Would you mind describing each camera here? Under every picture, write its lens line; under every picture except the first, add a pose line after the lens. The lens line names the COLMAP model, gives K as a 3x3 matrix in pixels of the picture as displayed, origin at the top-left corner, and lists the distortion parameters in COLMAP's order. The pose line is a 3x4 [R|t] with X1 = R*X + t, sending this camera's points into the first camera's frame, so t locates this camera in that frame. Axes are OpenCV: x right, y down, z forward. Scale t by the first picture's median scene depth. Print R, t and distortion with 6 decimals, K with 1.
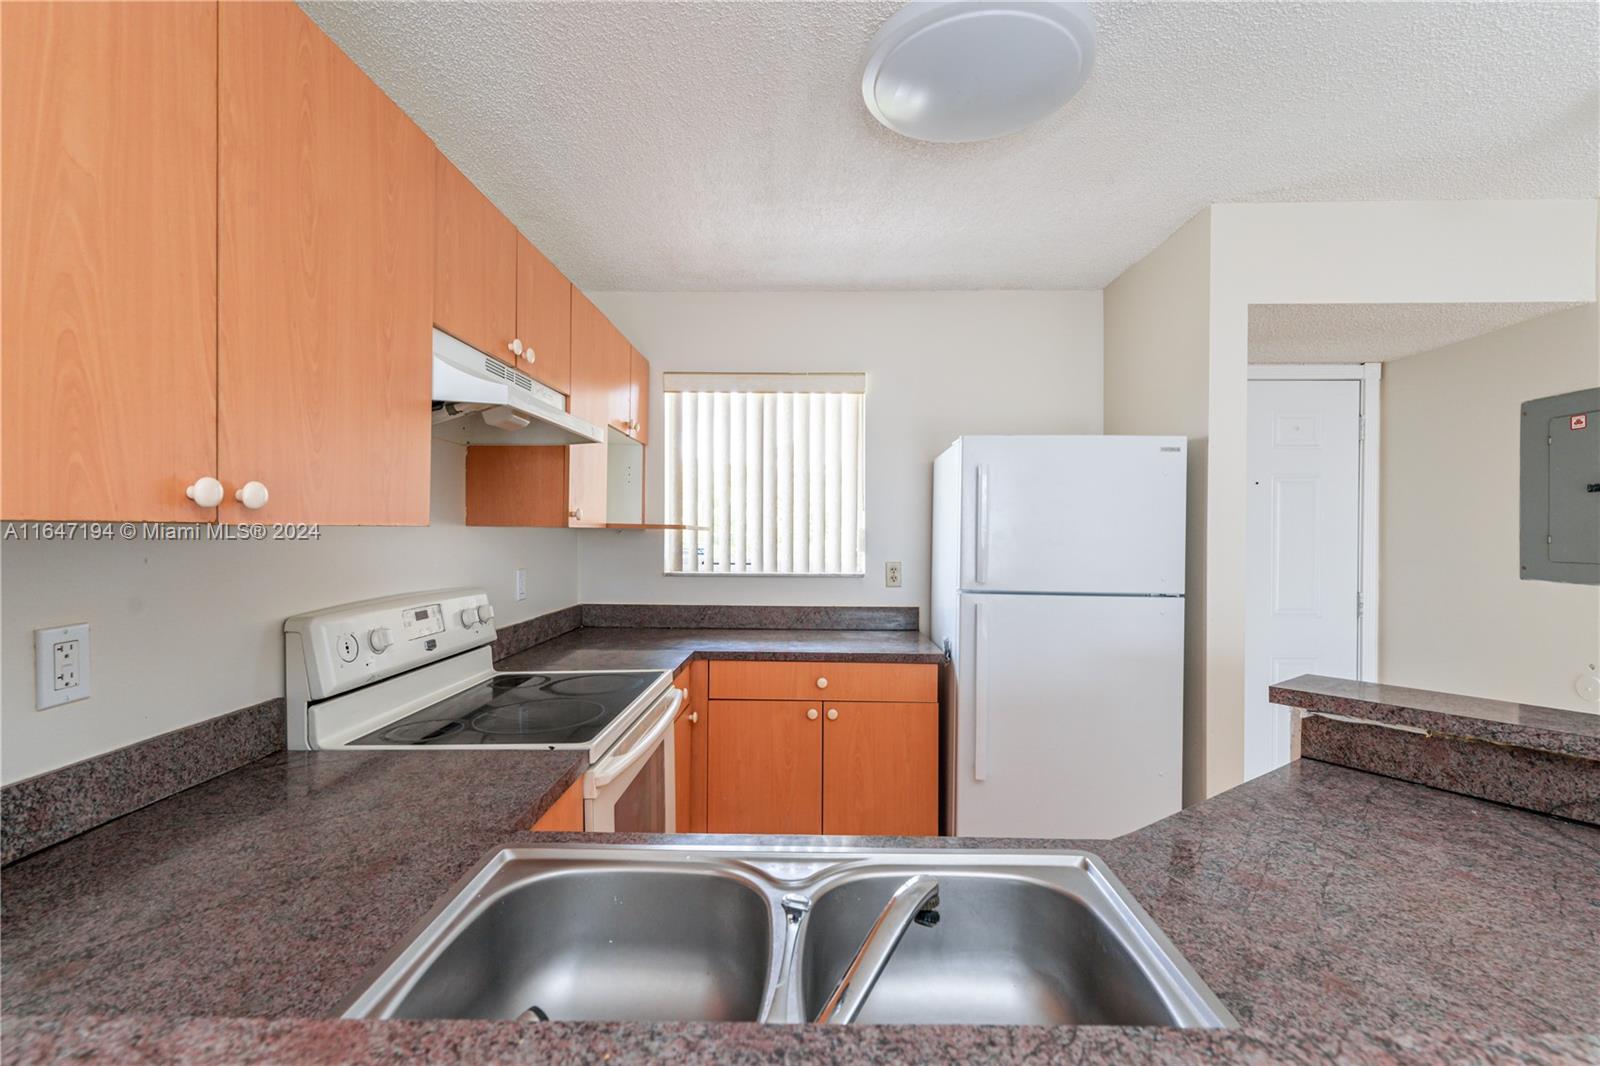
lens RADIAL K [[696.1, 0, 802.7], [0, 696.1, 528.9], [0, 0, 1]] dist [-0.000900, -0.000071]
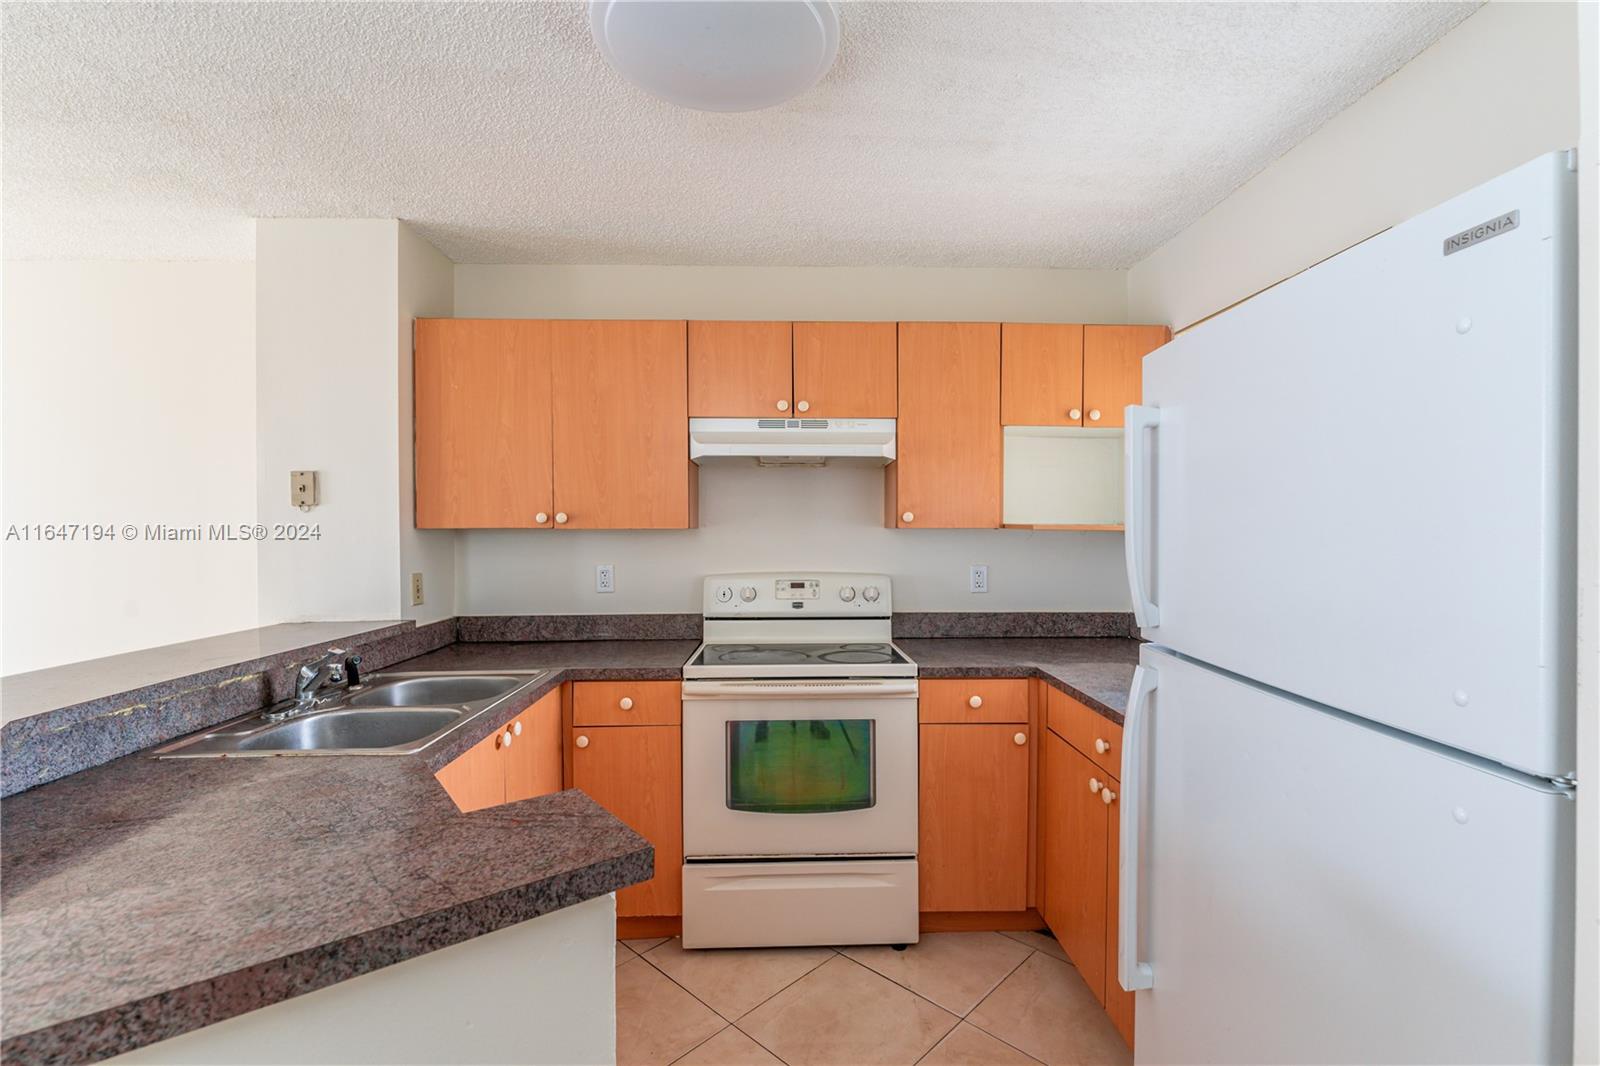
lens RADIAL K [[703.1, 0, 798.5], [0, 703.1, 531.0], [0, 0, 1]] dist [-0.003923, -0.000757]
pose [[0.044895, -0.000948, -0.998991, 1.737560], [0.001735, 0.999998, -0.000871, 0.005373], [0.998990, -0.001694, 0.044896, 1.575198]]
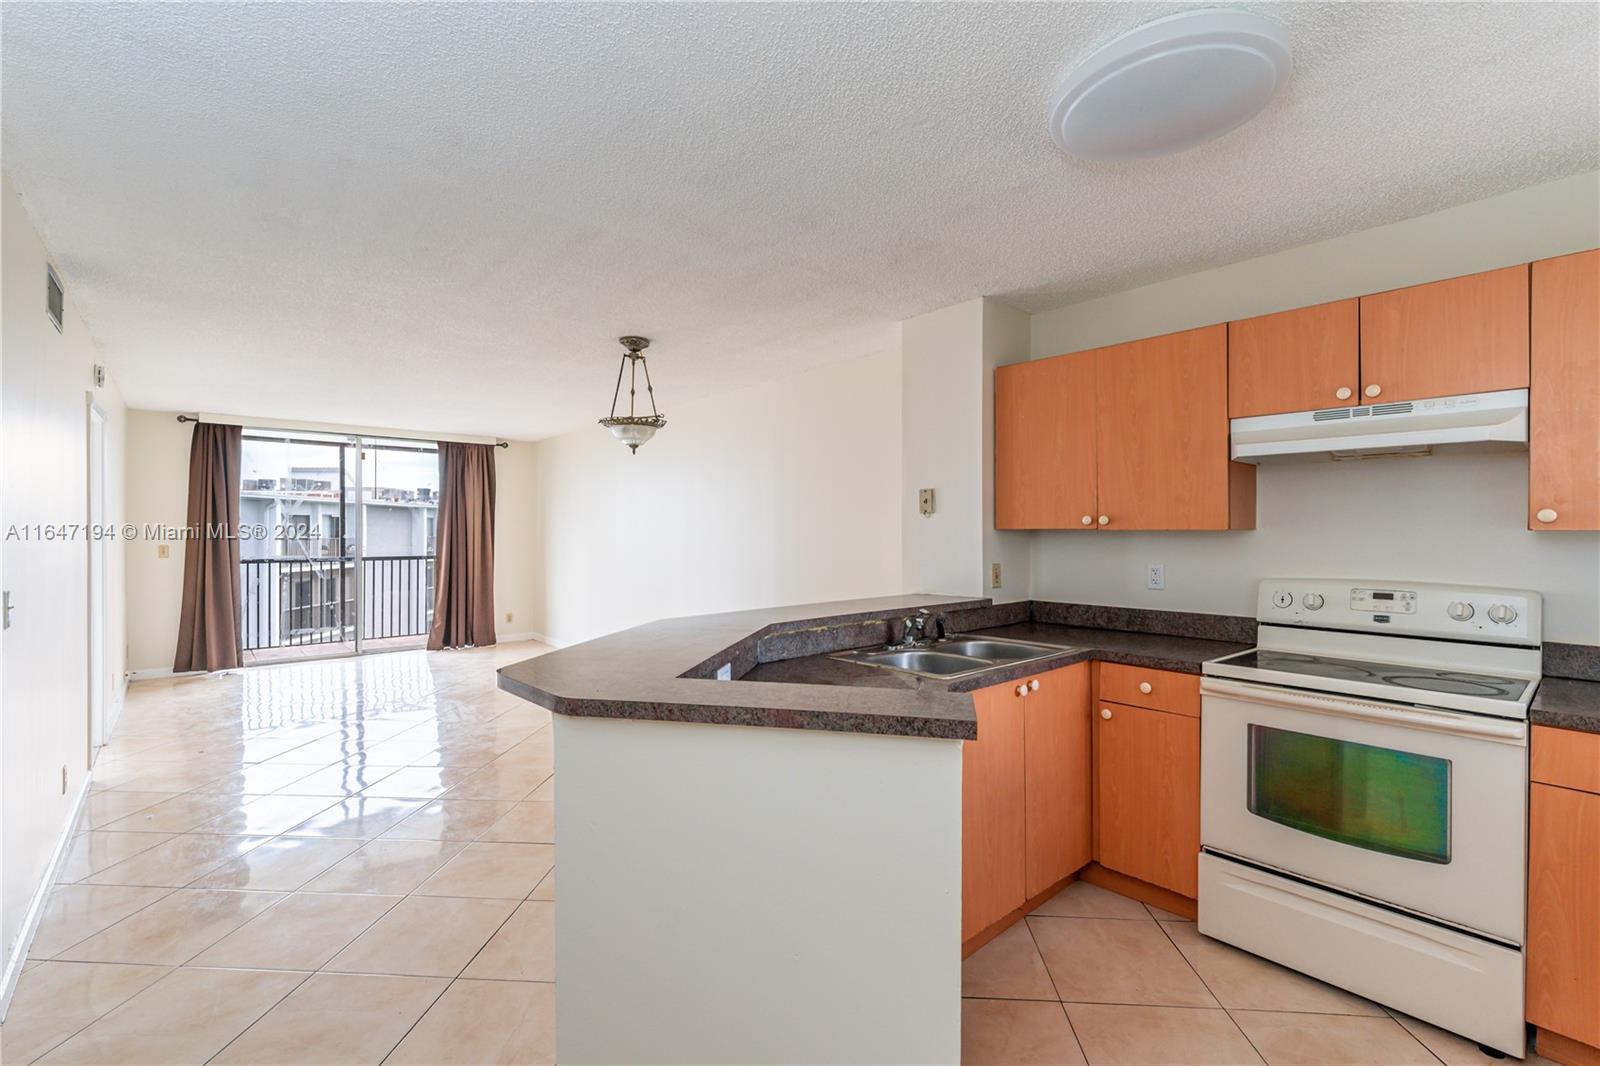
lens RADIAL K [[696.1, 0, 802.7], [0, 696.1, 528.9], [0, 0, 1]] dist [-0.000900, -0.000071]
pose [[-0.739174, -0.005852, -0.673490, 2.007121], [-0.004681, 0.999983, -0.003552, 0.006689], [0.673499, 0.000527, -0.739188, 2.093548]]
